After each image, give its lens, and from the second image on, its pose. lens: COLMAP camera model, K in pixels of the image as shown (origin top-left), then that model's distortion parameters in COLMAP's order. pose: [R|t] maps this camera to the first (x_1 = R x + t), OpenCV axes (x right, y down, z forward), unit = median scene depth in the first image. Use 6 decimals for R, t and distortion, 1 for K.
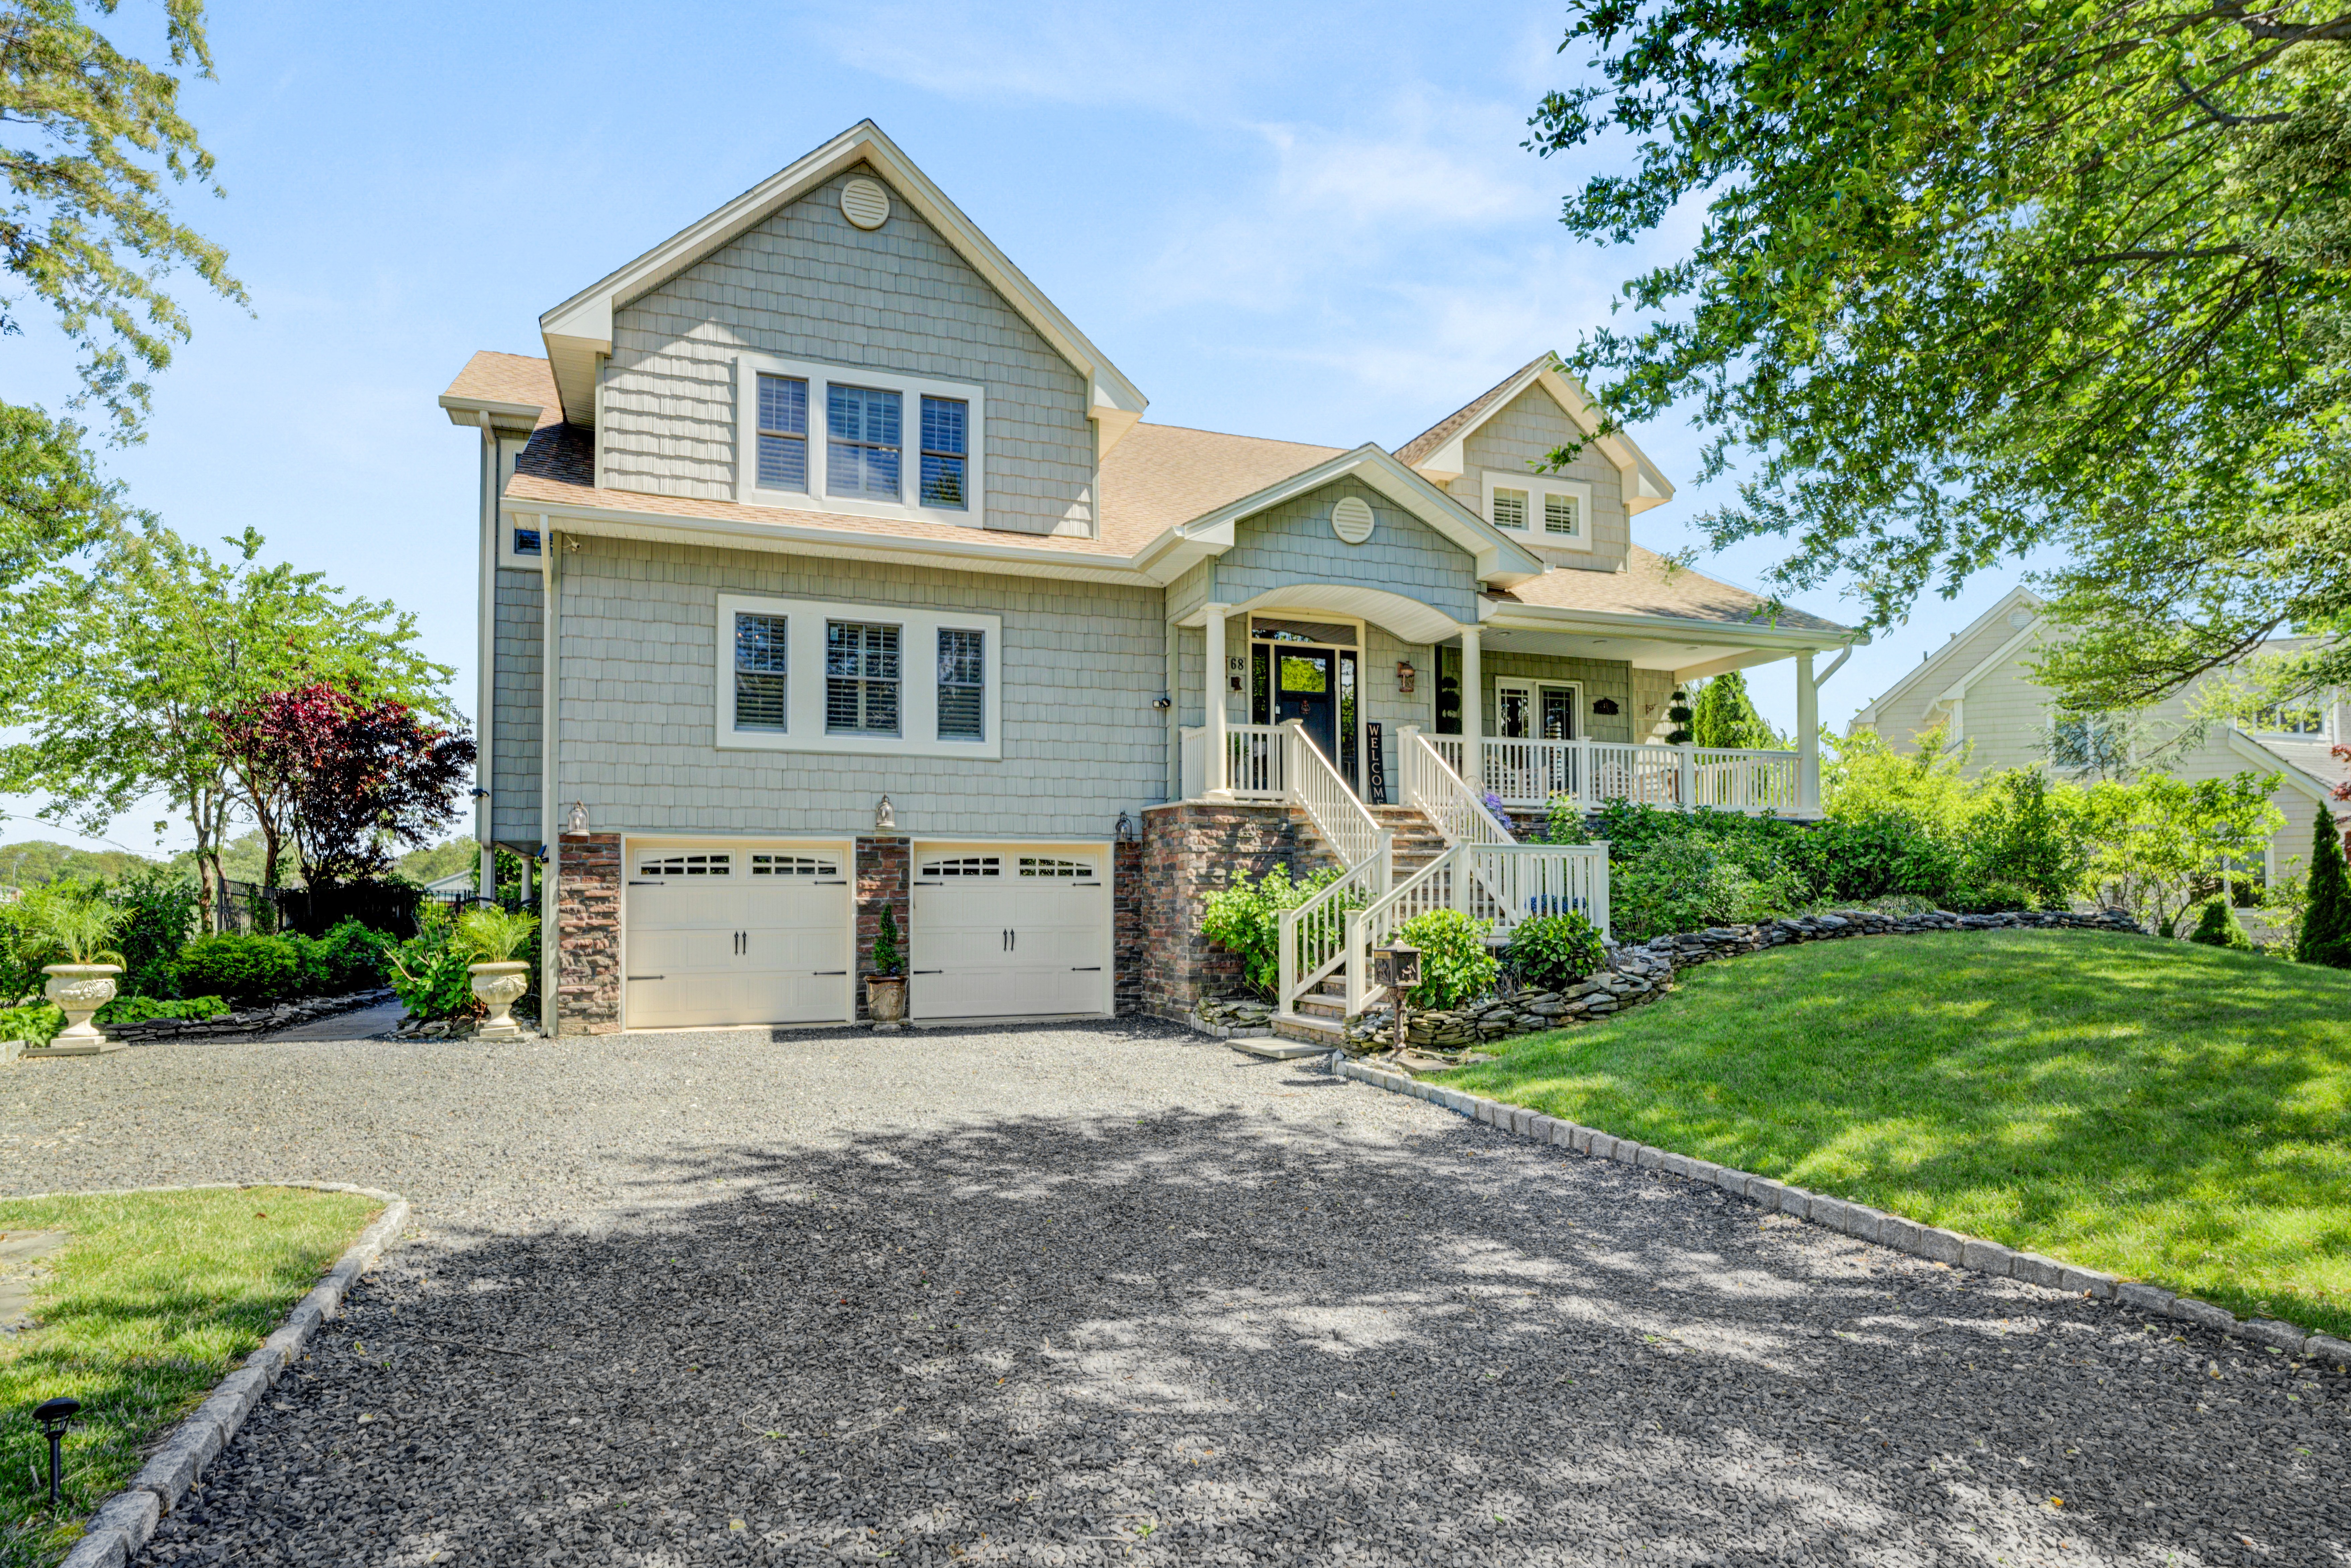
lens RADIAL K [[1345.0, 0, 1174.1], [0, 1345.0, 791.6], [0, 0, 1]] dist [-0.022034, 0.000121]
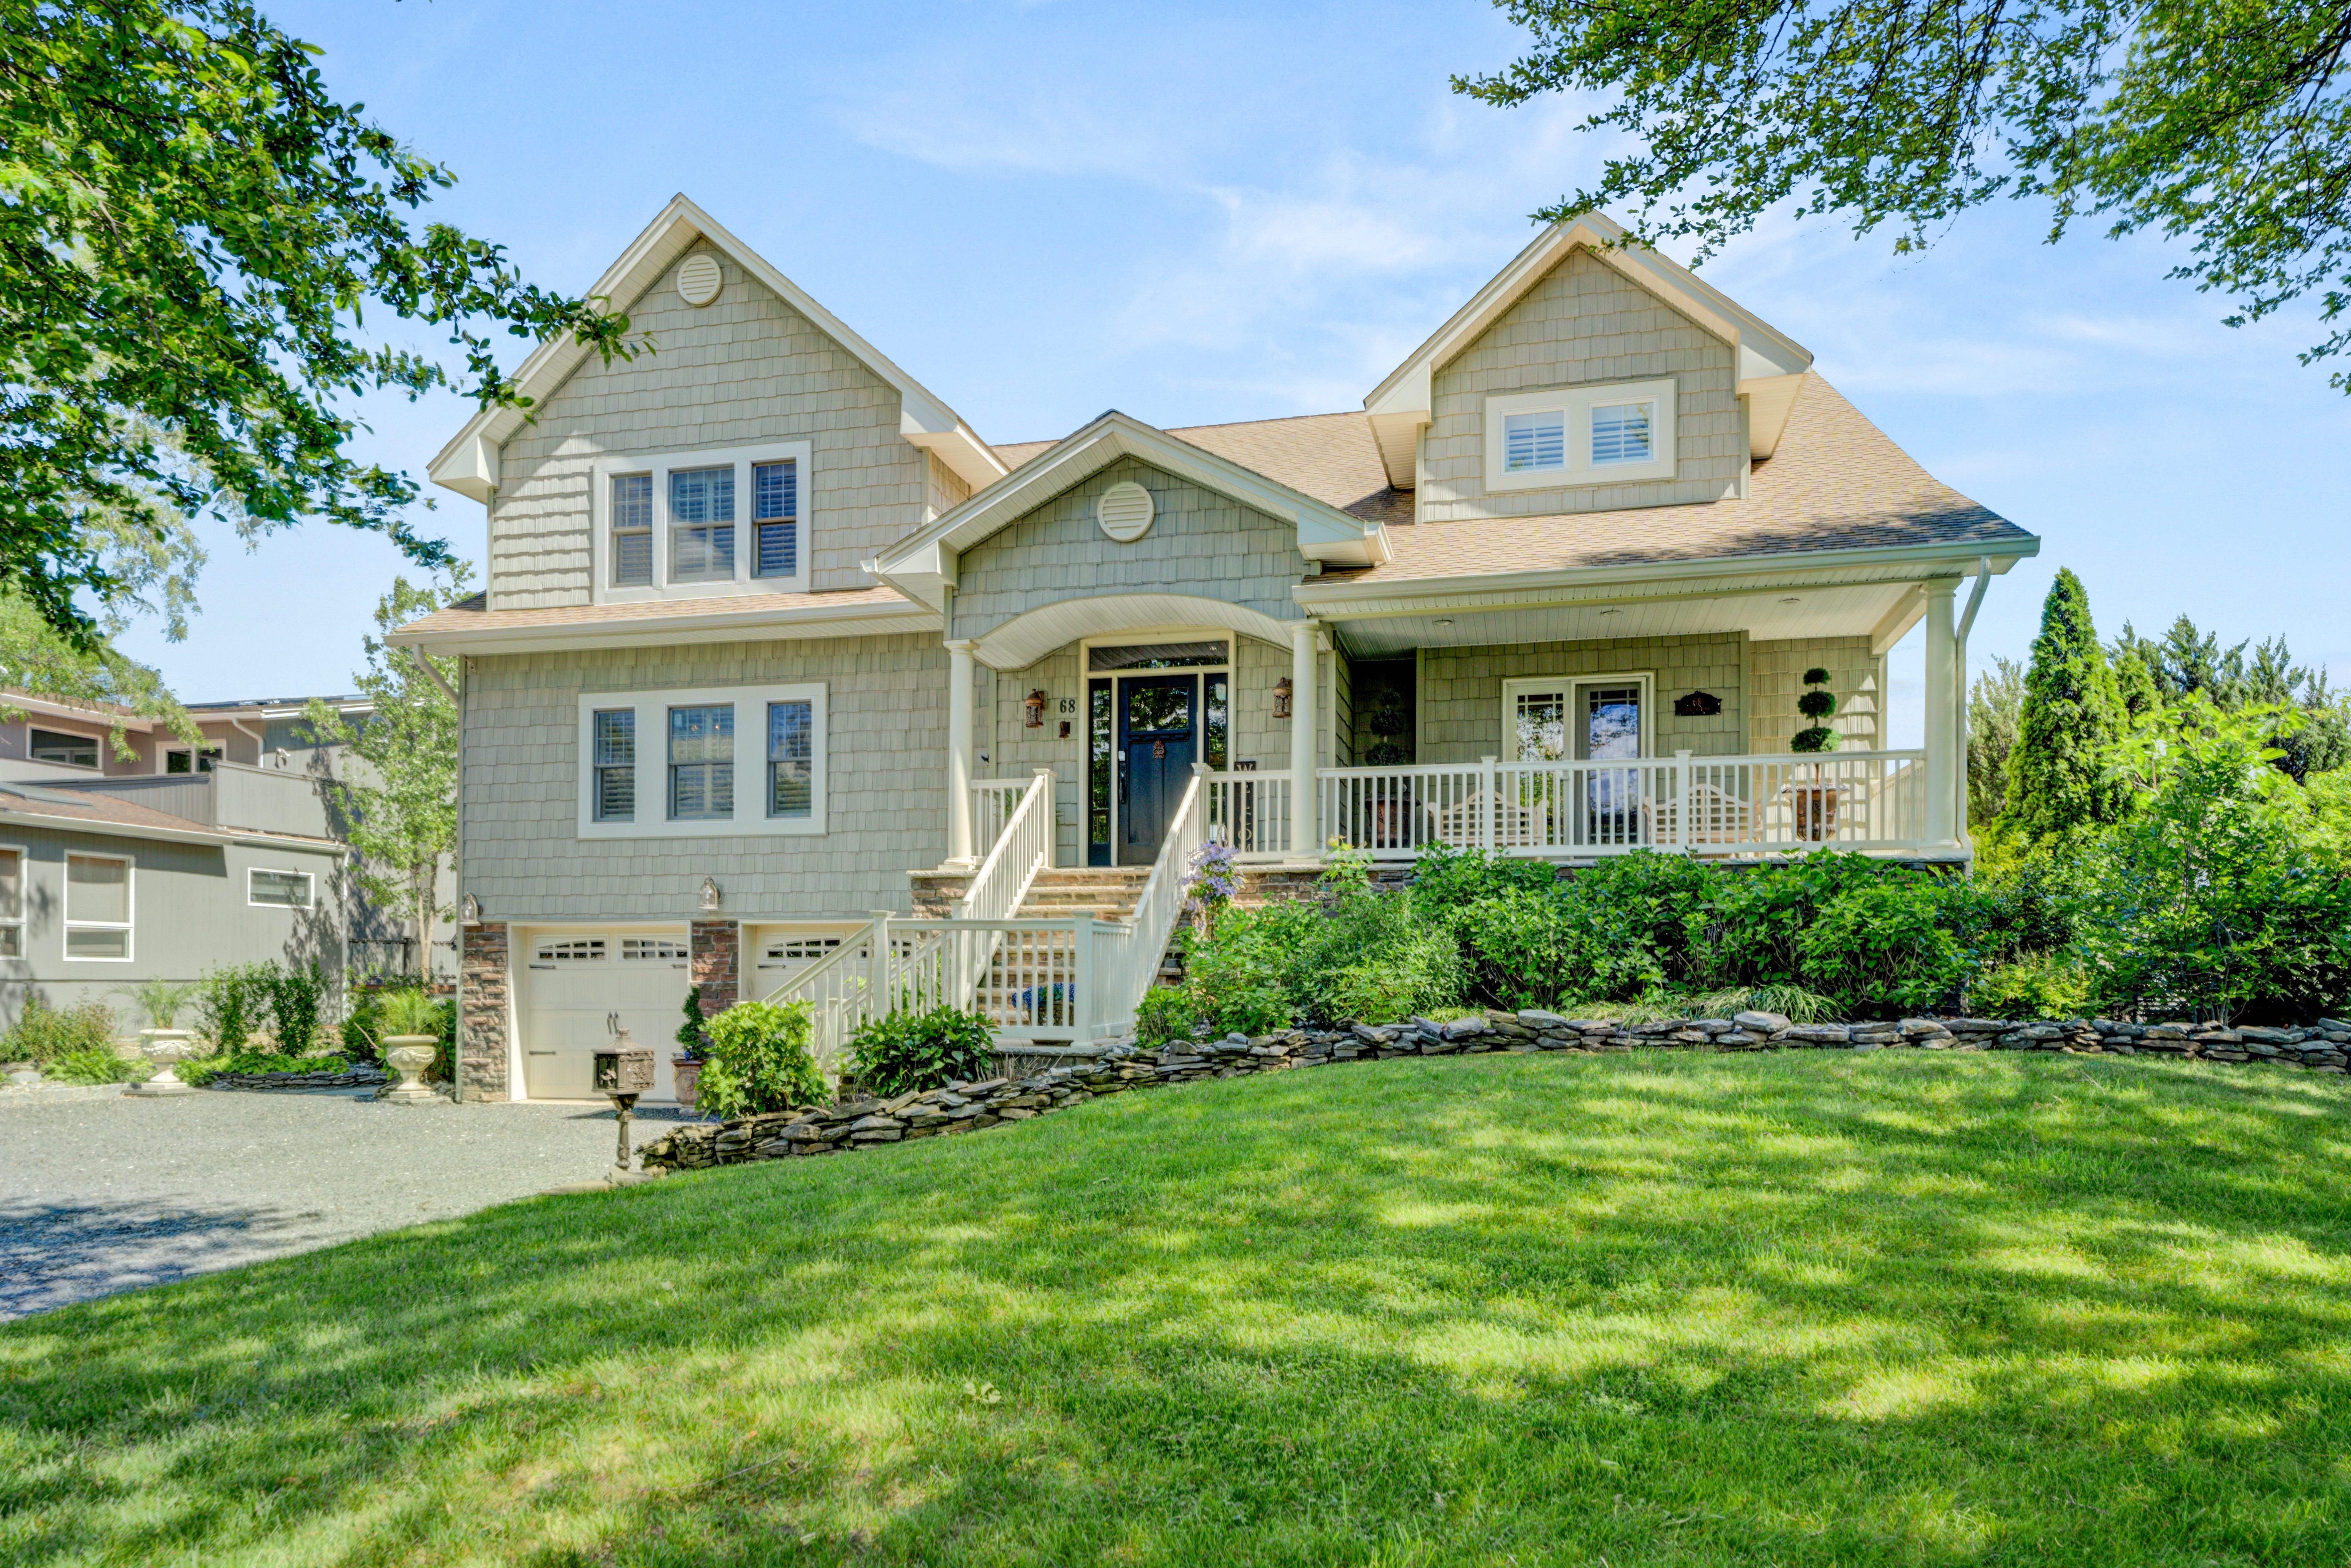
lens RADIAL K [[1449.9, 0, 1172.8], [0, 1449.9, 909.2], [0, 0, 1]] dist [-0.007881, -0.002007]
pose [[0.818164, -0.024110, -0.574479, 0.672994], [0.042050, 0.998954, 0.017963, 0.020691], [0.573445, -0.038854, 0.818322, 0.315239]]
